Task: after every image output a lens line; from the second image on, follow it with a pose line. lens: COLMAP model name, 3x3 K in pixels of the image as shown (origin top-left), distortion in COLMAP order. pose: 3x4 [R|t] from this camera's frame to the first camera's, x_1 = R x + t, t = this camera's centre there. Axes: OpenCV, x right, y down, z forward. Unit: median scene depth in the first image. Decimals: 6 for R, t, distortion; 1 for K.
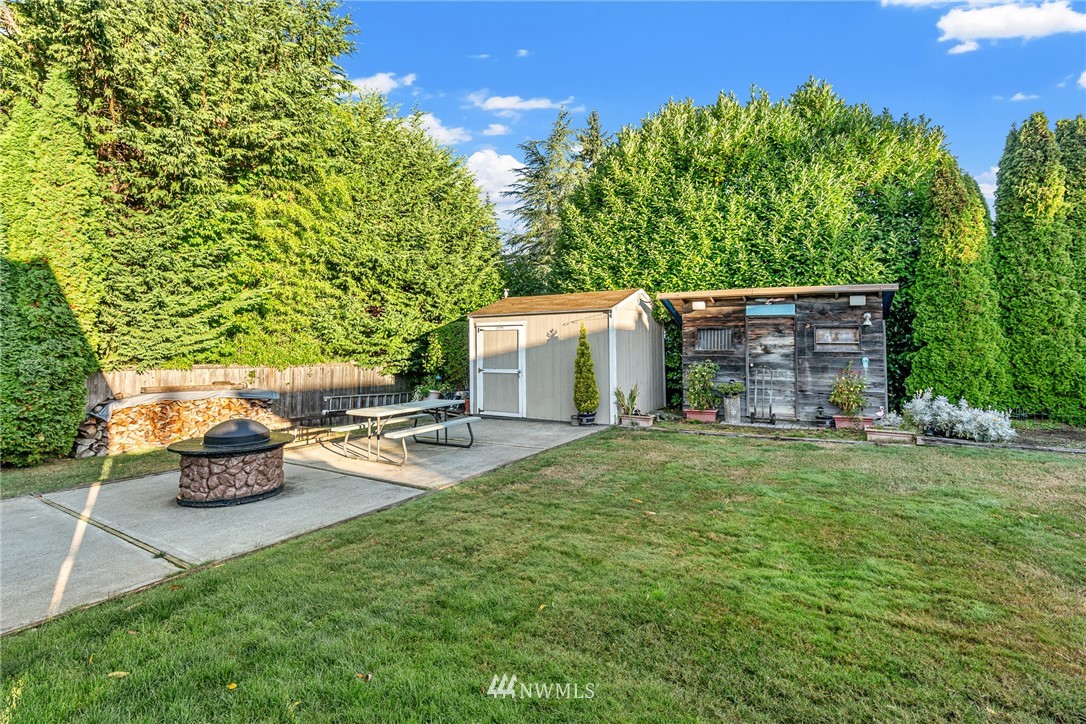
lens RADIAL K [[496.3, 0, 553.1], [0, 496.3, 331.0], [0, 0, 1]] dist [-0.000597, 0.000206]
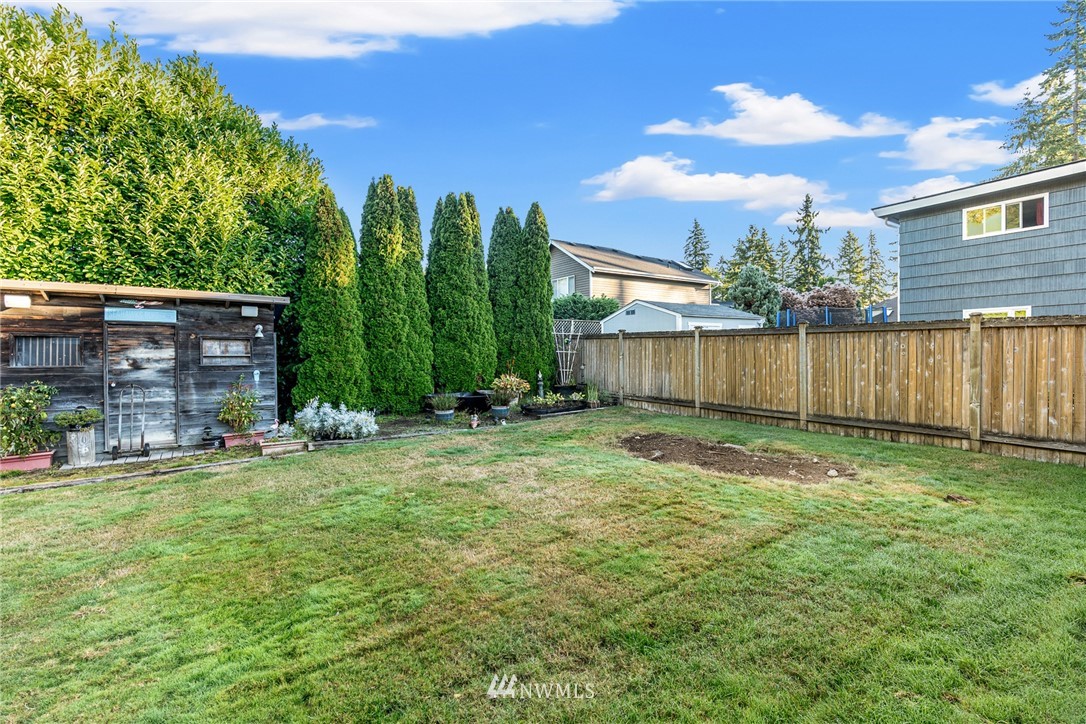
lens RADIAL K [[496.5, 0, 541.8], [0, 496.5, 354.9], [0, 0, 1]] dist [-0.001269, 0.000774]
pose [[0.439663, -0.003980, 0.898154, -0.000141], [-0.016290, 0.999790, 0.012404, 0.001684], [-0.898015, -0.020085, 0.439506, 0.064248]]
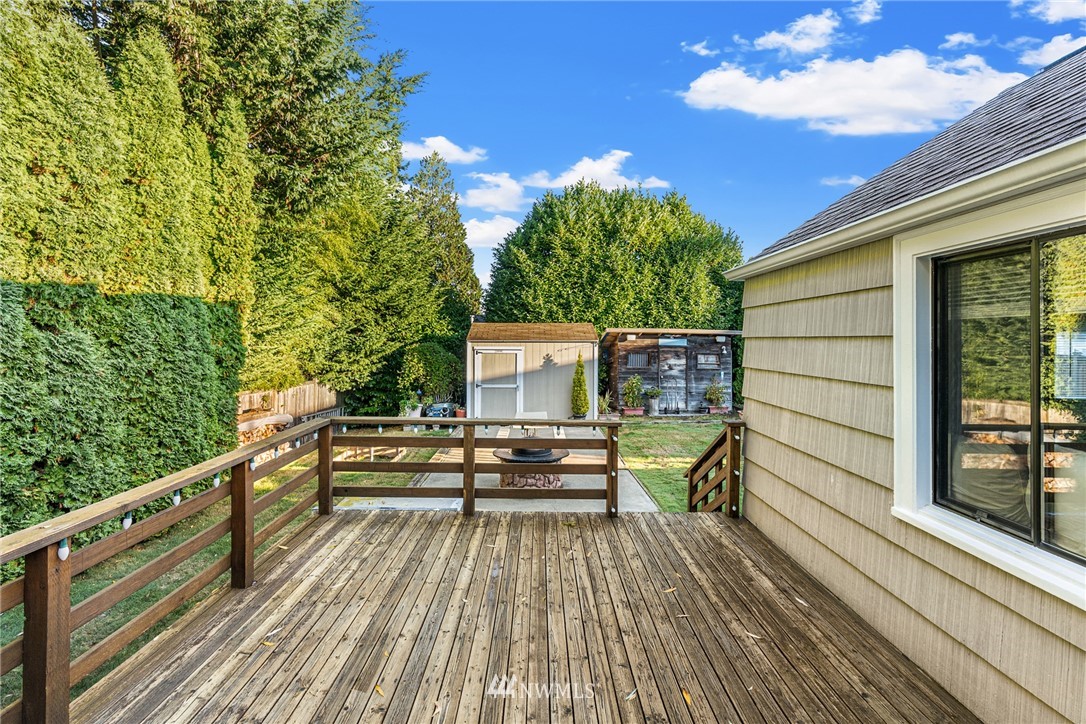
lens RADIAL K [[496.5, 0, 541.8], [0, 496.5, 354.9], [0, 0, 1]] dist [-0.001269, 0.000774]
pose [[0.851329, -0.001886, 0.524629, -0.765525], [-0.023405, 0.998861, 0.041570, -0.059043], [-0.524110, -0.047669, 0.850316, -0.131348]]
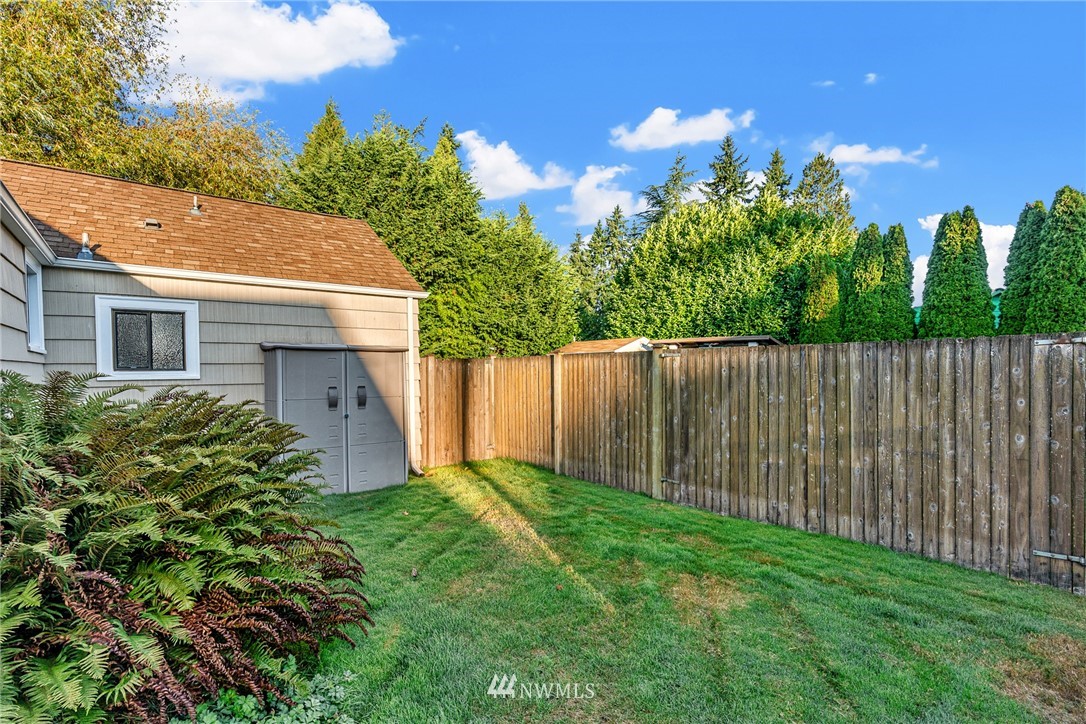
lens RADIAL K [[503.2, 0, 543.0], [0, 503.2, 362.0], [0, 0, 1]] dist [-0.000570, 0.000155]
pose [[0.942211, -0.009511, -0.334884, 0.480247], [0.016274, 0.999716, 0.017397, -0.042680], [0.334624, -0.021841, 0.942099, -0.776980]]
